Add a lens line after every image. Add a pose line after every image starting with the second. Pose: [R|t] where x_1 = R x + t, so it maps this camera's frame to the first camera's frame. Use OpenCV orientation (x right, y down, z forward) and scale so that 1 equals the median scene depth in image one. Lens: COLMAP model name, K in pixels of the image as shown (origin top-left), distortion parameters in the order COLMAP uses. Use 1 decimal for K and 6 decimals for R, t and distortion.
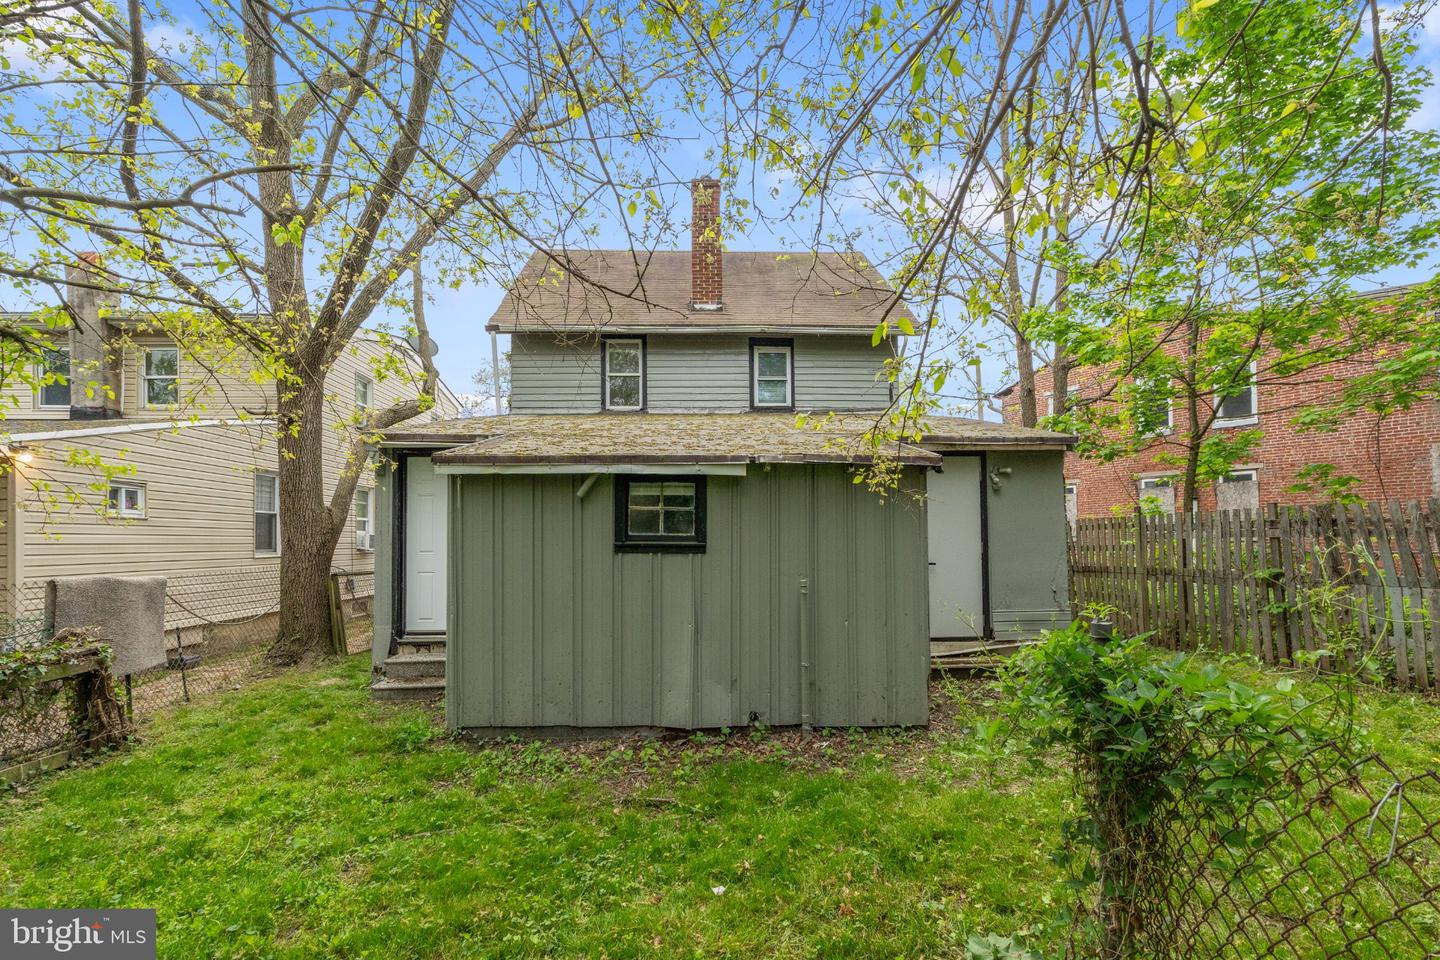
lens RADIAL K [[671.1, 0, 723.3], [0, 671.1, 511.2], [0, 0, 1]] dist [-0.001287, 0.000260]
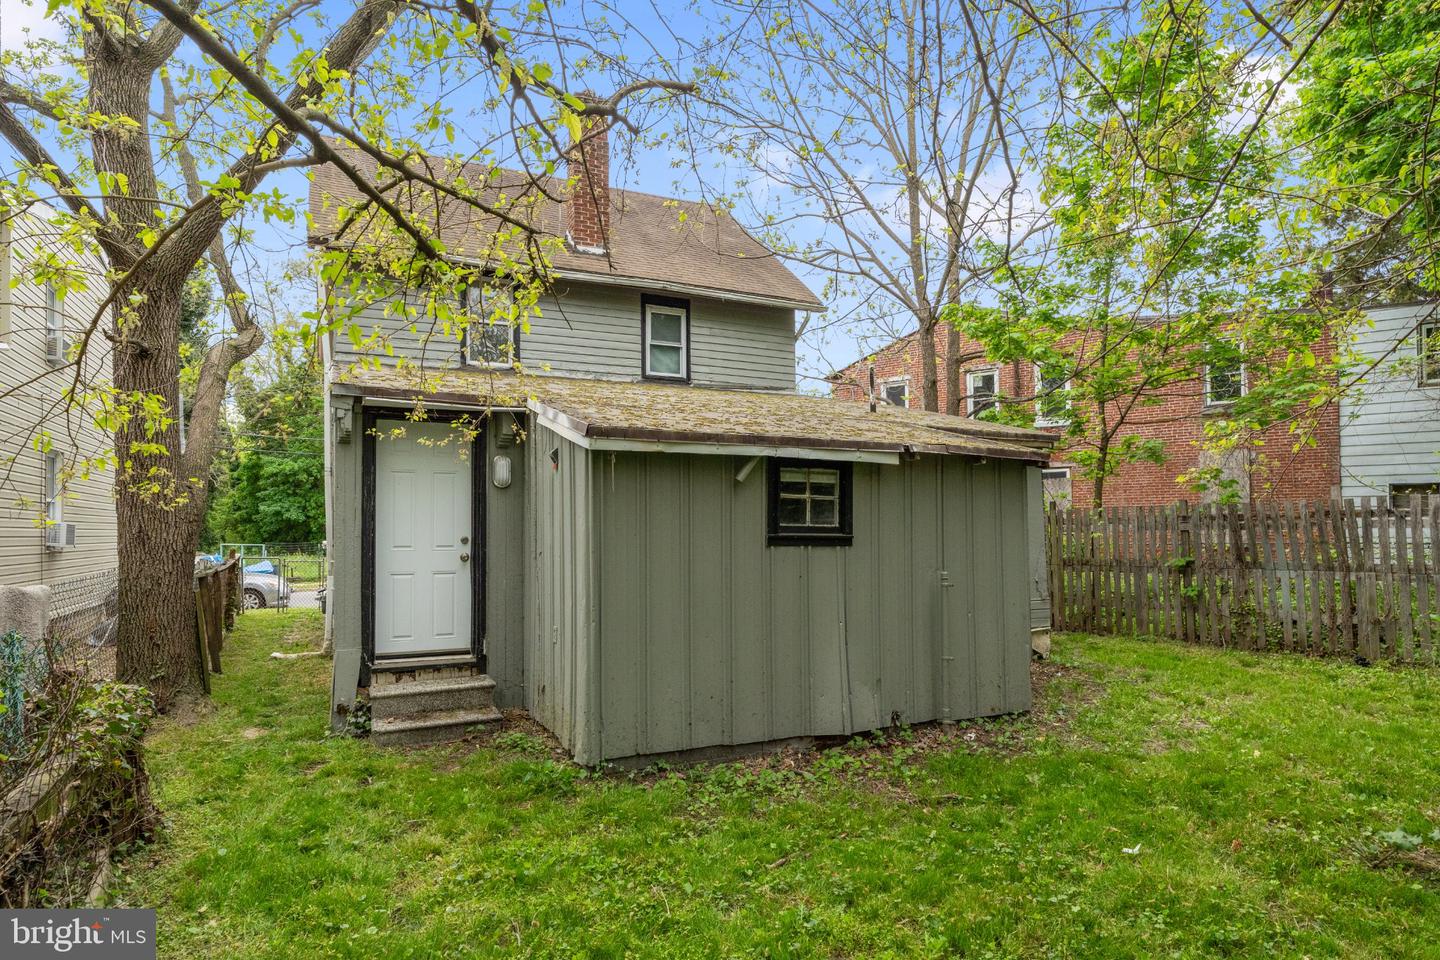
lens RADIAL K [[829.8, 0, 719.6], [0, 829.8, 487.2], [0, 0, 1]] dist [-0.013295, -0.000591]
pose [[0.917904, 0.023022, 0.396134, -0.644669], [-0.017466, 0.999692, -0.017627, 0.004696], [-0.396418, 0.009261, 0.918024, 0.012059]]
